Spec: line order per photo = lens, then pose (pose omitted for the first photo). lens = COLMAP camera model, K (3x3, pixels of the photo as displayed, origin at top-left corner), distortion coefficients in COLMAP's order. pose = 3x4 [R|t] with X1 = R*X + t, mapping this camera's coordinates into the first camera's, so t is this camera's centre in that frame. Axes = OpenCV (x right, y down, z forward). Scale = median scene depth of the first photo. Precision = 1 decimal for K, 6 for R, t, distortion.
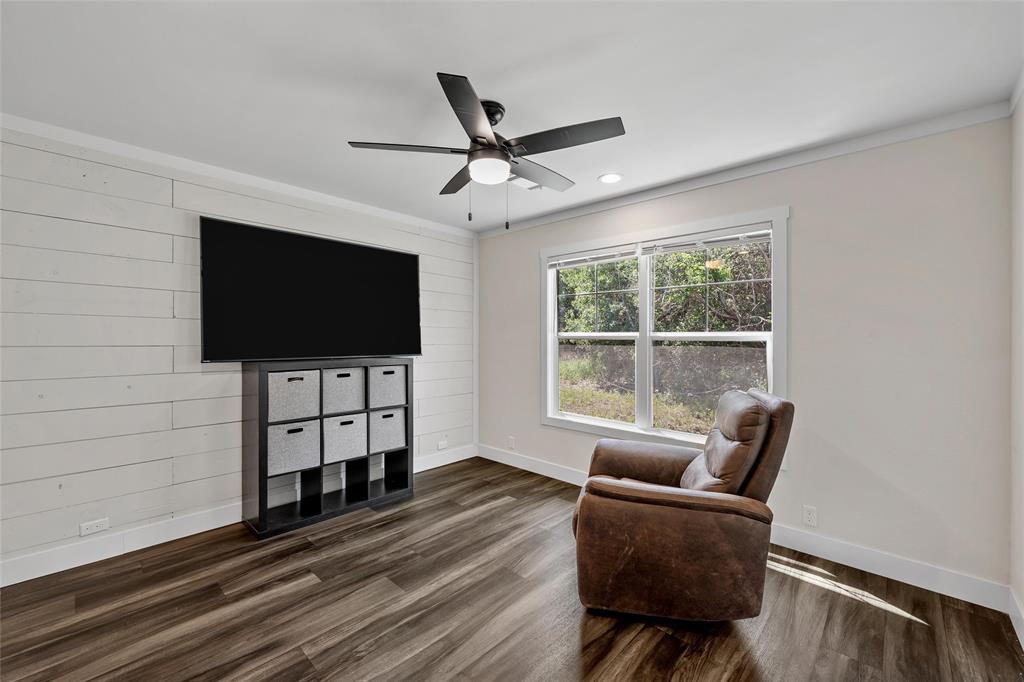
lens RADIAL K [[415.7, 0, 523.8], [0, 415.7, 344.0], [0, 0, 1]] dist [0.000113, 0.000116]
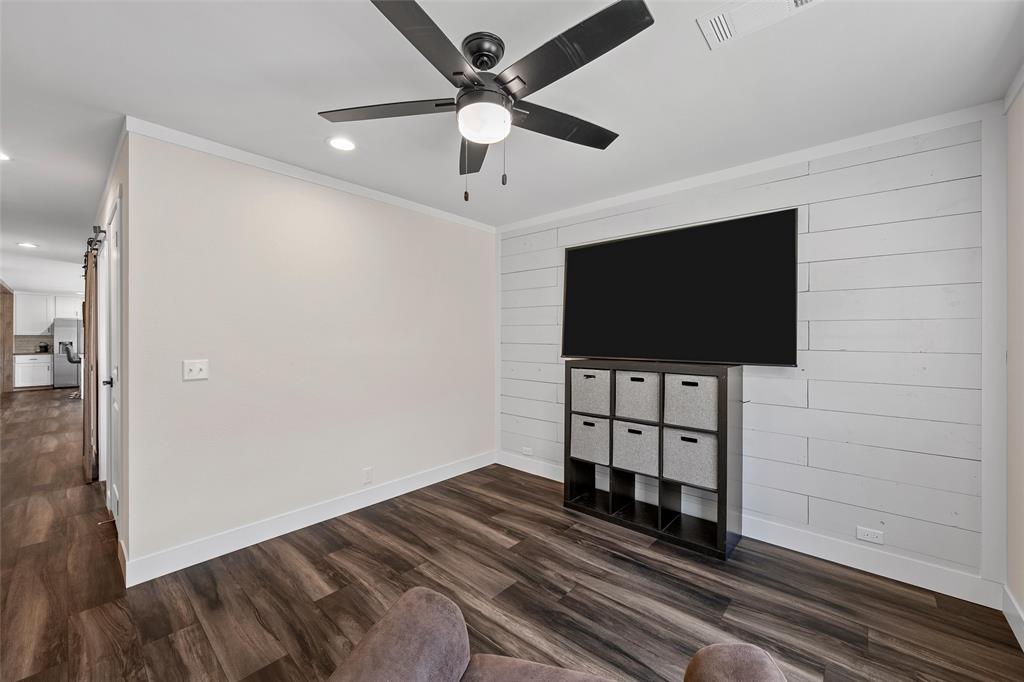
lens RADIAL K [[401.5, 0, 512.0], [0, 401.5, 341.0], [0, 0, 1]] dist [-0.001708, -0.000132]
pose [[0.004106, 0.002726, -0.999988, 0.514916], [-0.017777, 0.999838, 0.002653, -0.007894], [0.999834, 0.017766, 0.004154, 0.816751]]
